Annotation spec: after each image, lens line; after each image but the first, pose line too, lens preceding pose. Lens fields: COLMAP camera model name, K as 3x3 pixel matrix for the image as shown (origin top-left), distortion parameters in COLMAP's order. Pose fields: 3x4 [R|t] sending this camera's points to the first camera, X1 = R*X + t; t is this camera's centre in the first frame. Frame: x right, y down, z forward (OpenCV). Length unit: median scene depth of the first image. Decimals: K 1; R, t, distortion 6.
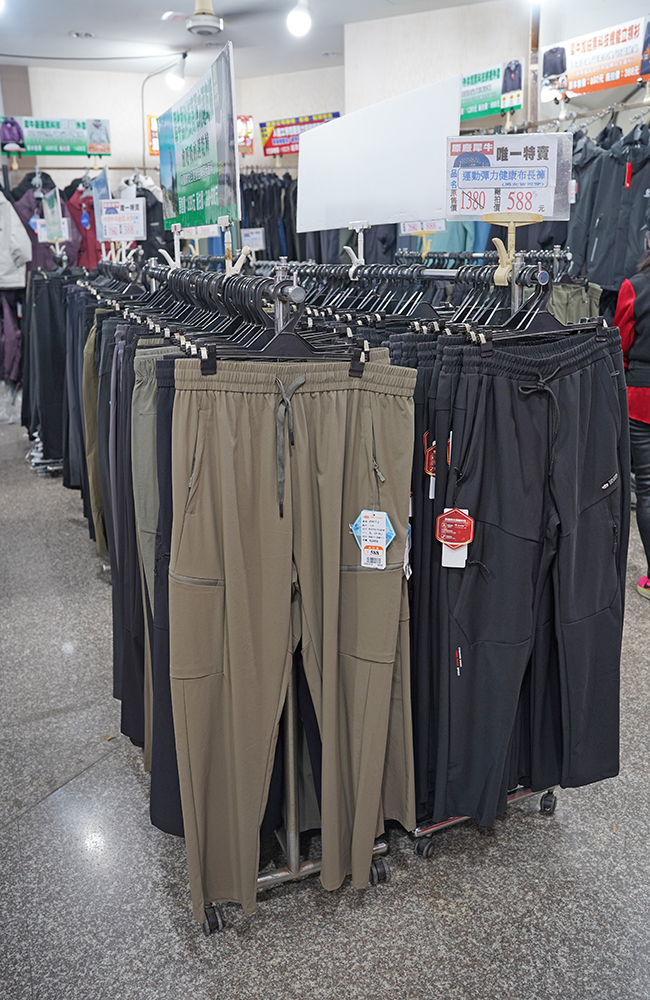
lens RADIAL K [[826.2, 0, 325.0], [0, 826.2, 500.0], [0, 0, 1]] dist [-0.181999, 0.185945]
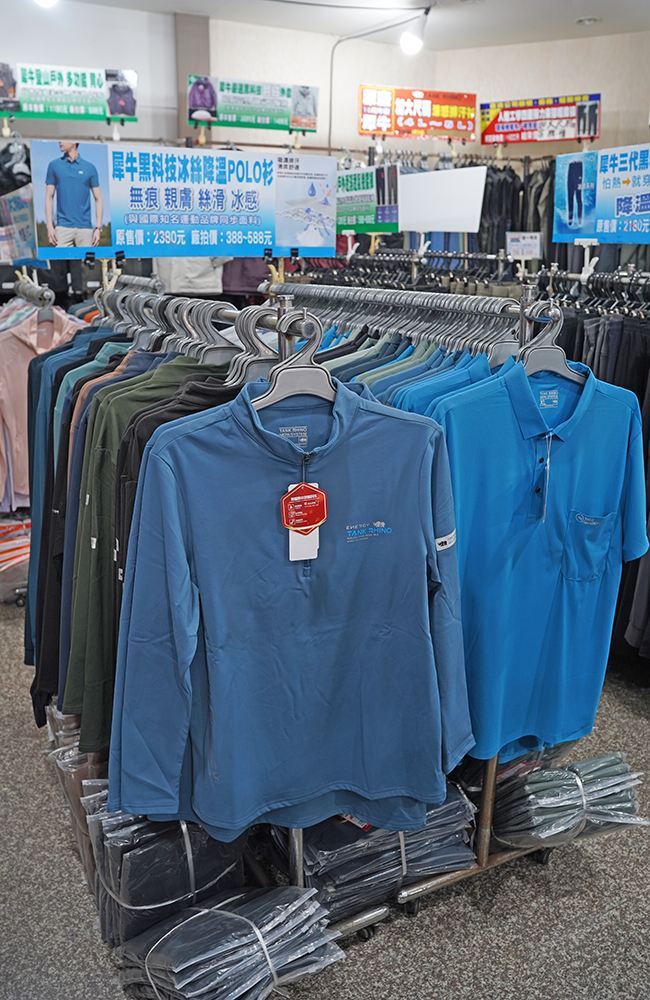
lens RADIAL K [[831.5, 0, 322.7], [0, 831.5, 507.8], [0, 0, 1]] dist [-0.170567, 0.156512]
pose [[0.997497, -0.000644, 0.070708, -0.330123], [0.000544, 0.999999, 0.001428, -0.059837], [-0.070708, -0.001385, 0.997496, 0.201488]]
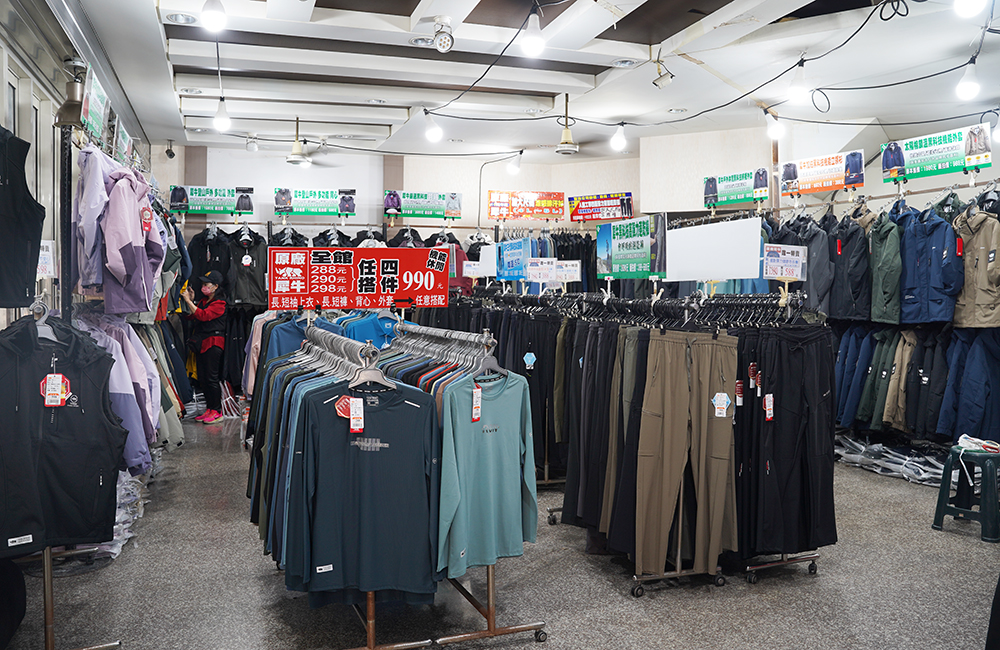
lens RADIAL K [[831.5, 0, 480.8], [0, 831.5, 323.5], [0, 0, 1]] dist [-0.170567, 0.156512]
pose [[0.994415, 0.026998, -0.102034, -0.088522], [-0.052351, 0.965599, -0.254712, 0.101847], [0.091647, 0.258631, 0.961619, -0.318021]]
